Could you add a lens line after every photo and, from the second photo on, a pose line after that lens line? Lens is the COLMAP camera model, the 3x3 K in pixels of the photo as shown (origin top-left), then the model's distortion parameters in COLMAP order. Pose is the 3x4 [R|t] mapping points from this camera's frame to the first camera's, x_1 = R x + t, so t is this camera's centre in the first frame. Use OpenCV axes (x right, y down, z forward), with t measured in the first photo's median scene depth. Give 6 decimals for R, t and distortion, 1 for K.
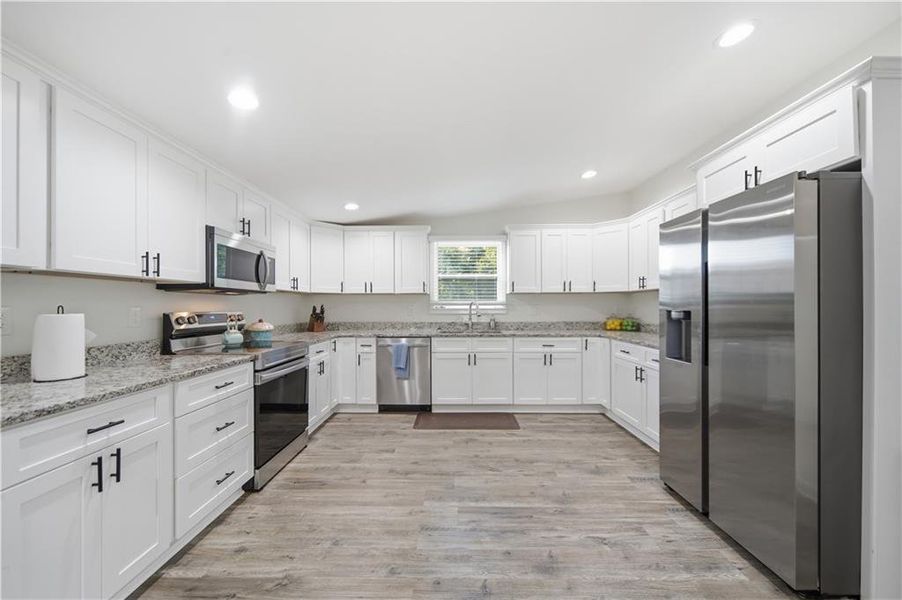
lens RADIAL K [[315.6, 0, 455.4], [0, 315.6, 308.1], [0, 0, 1]] dist [-0.000206, -0.000266]
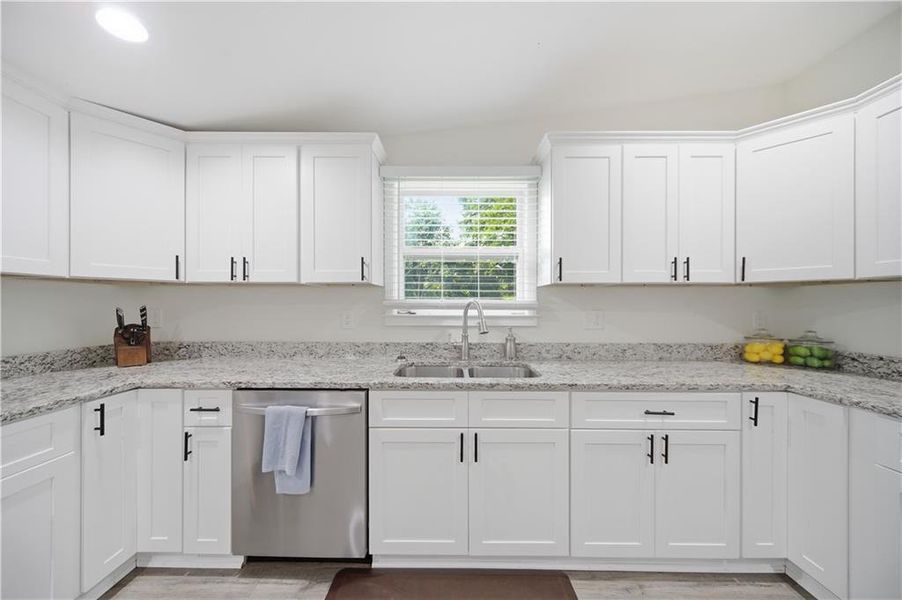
lens RADIAL K [[315.6, 0, 455.4], [0, 315.6, 308.1], [0, 0, 1]] dist [-0.000206, -0.000266]
pose [[0.999892, 0.005602, 0.013554, 0.026854], [-0.005607, 0.999984, 0.000366, -0.011769], [-0.013552, -0.000442, 0.999908, 0.546424]]
